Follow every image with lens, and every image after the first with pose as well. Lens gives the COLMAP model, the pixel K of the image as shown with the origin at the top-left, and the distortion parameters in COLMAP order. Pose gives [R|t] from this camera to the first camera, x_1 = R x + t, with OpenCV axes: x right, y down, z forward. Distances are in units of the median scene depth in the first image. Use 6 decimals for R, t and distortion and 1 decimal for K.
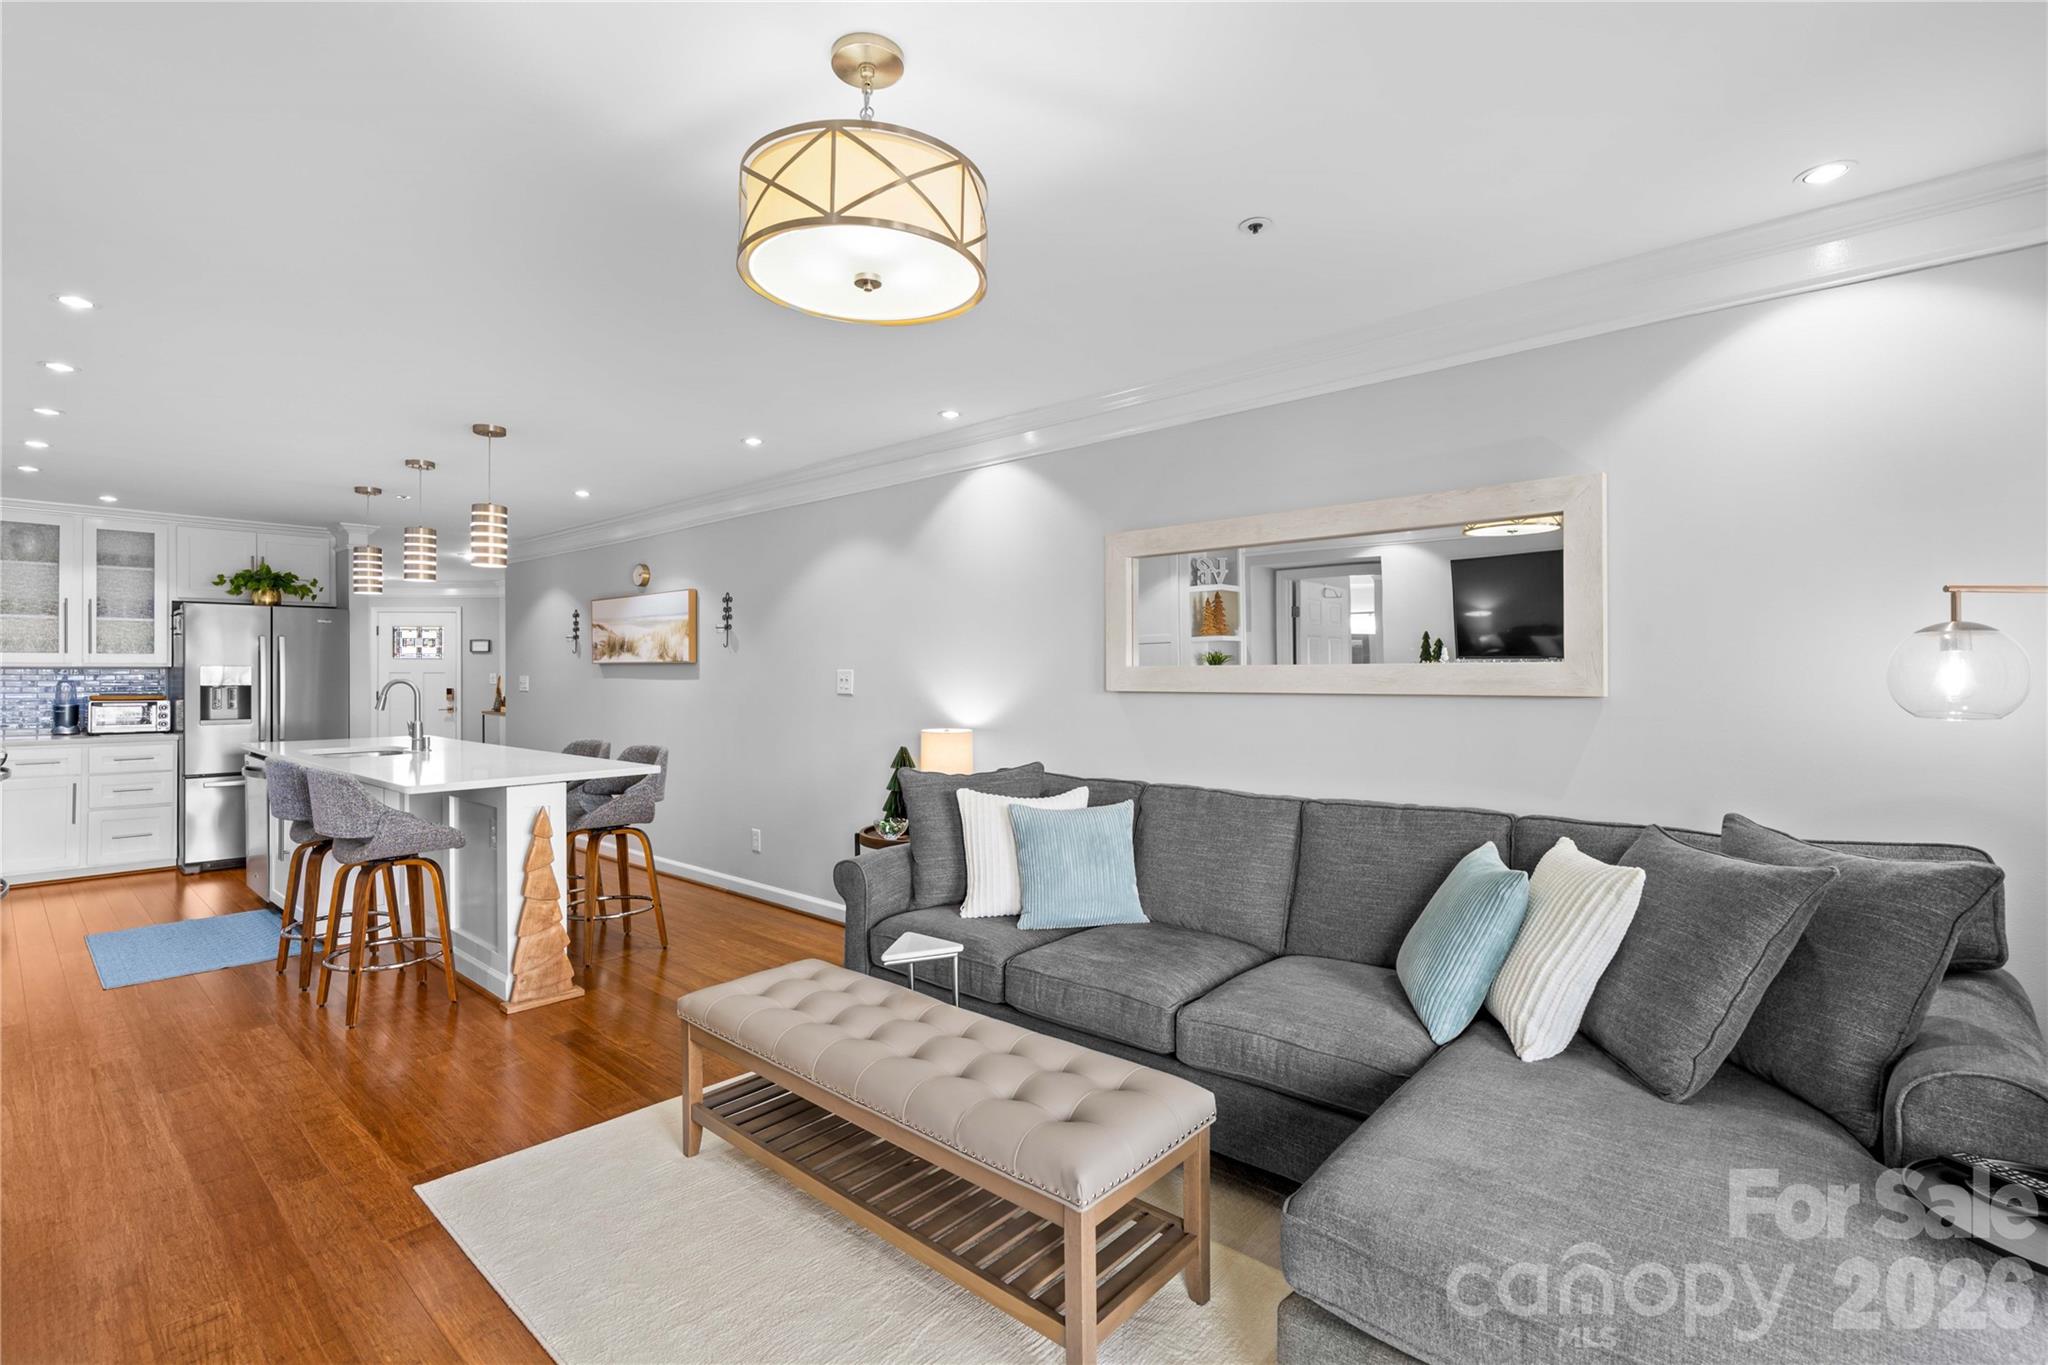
lens RADIAL K [[931.8, 0, 1029.5], [0, 931.8, 683.2], [0, 0, 1]] dist [-0.000224, -0.000011]
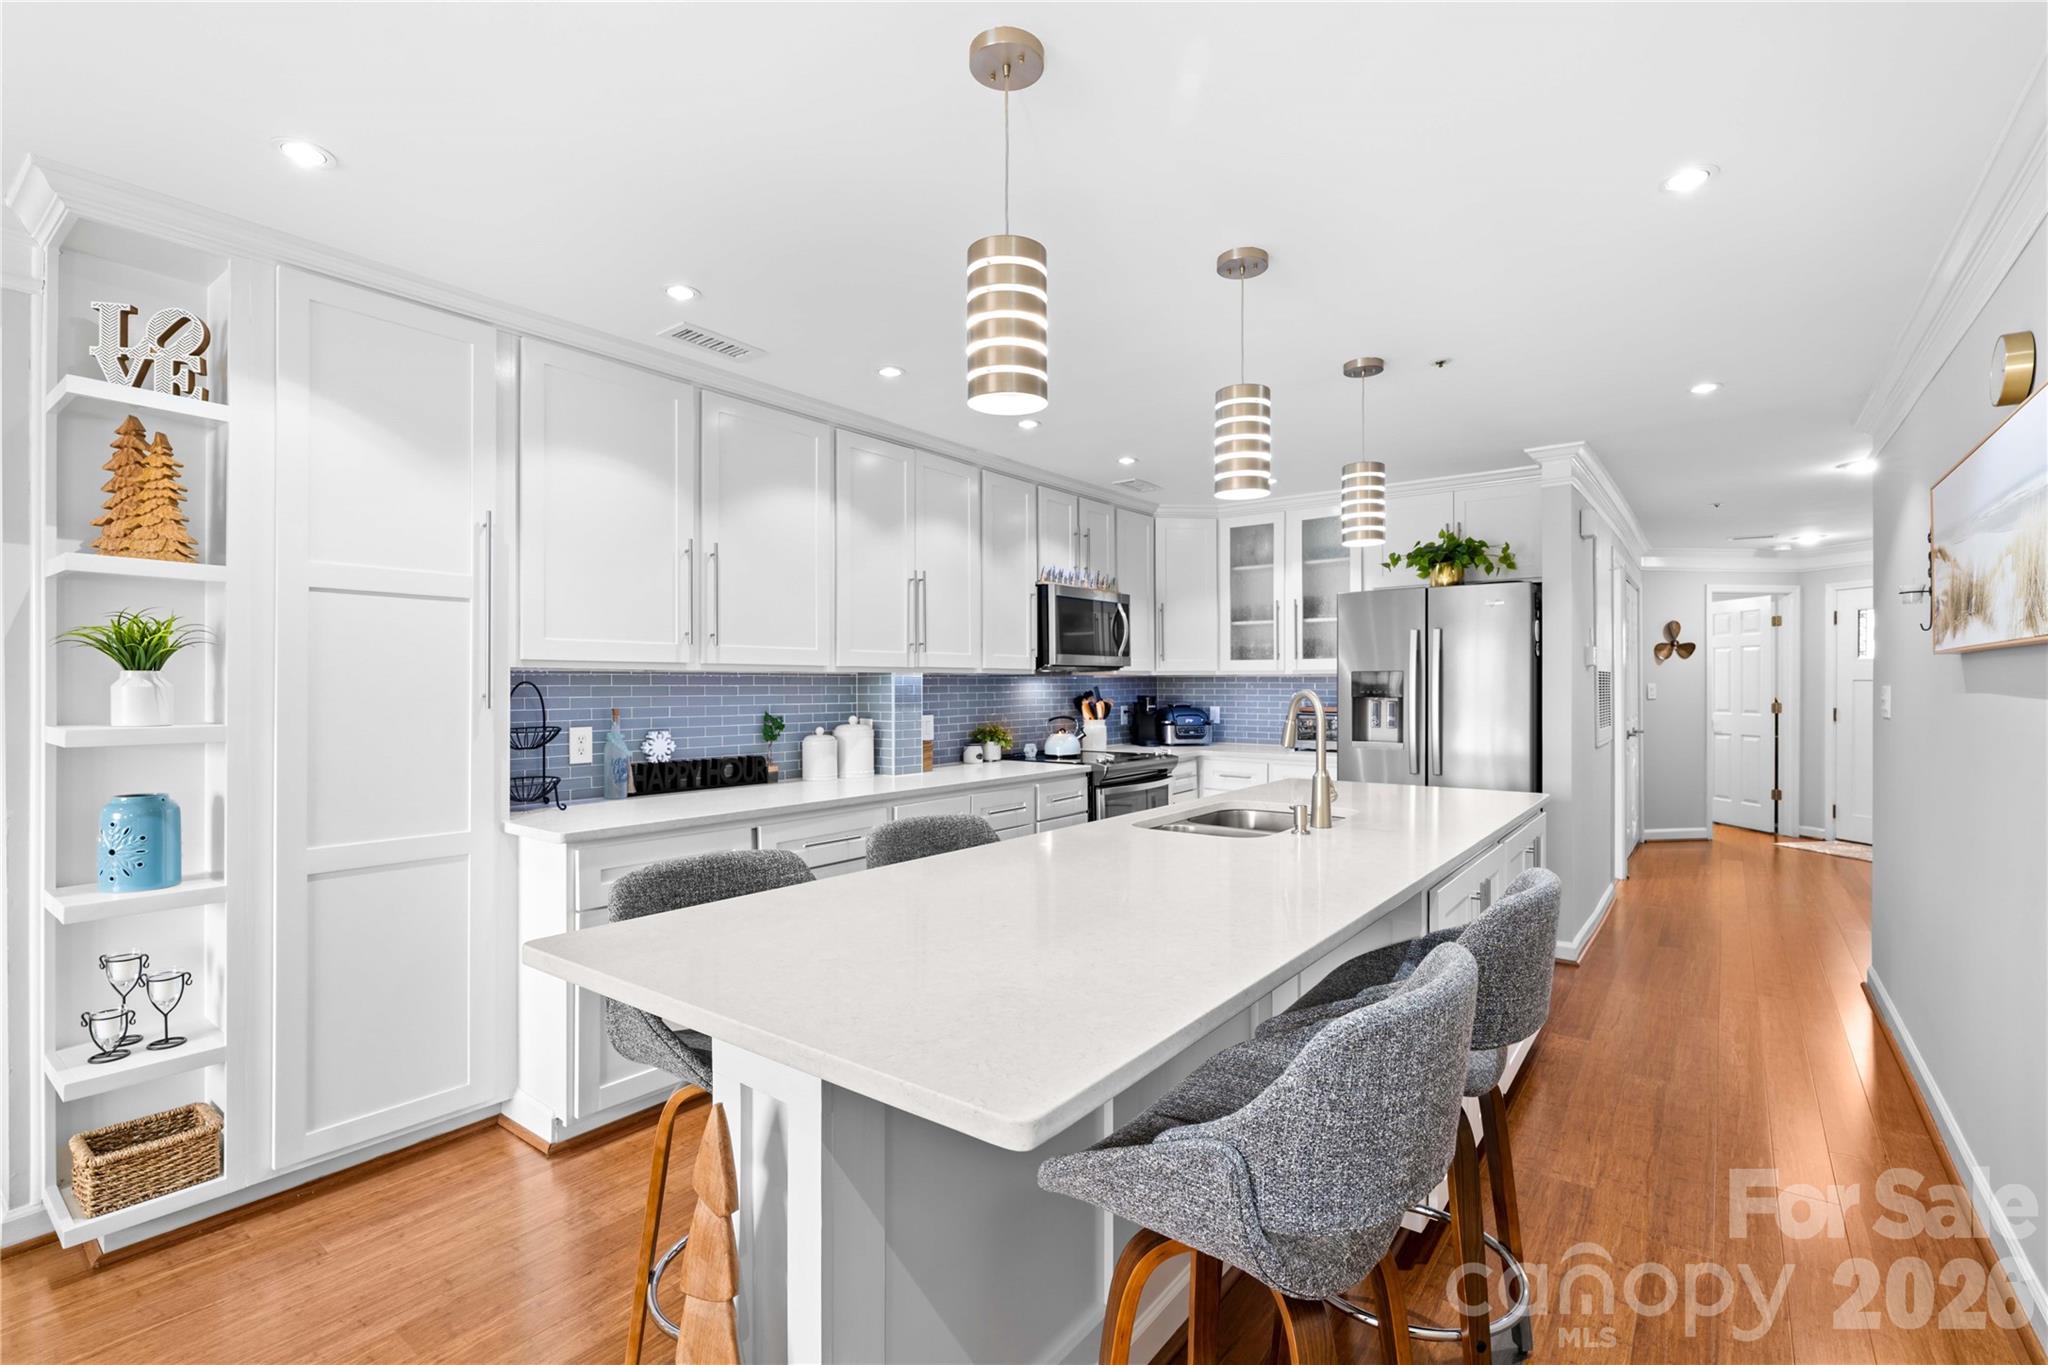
lens RADIAL K [[937.0, 0, 1030.8], [0, 937.0, 679.7], [0, 0, 1]] dist [-0.010809, 0.000761]
pose [[0.094359, -0.004940, -0.995526, -0.141297], [0.000373, 0.999988, -0.004927, -0.009322], [0.995538, 0.000094, 0.094360, 0.666958]]
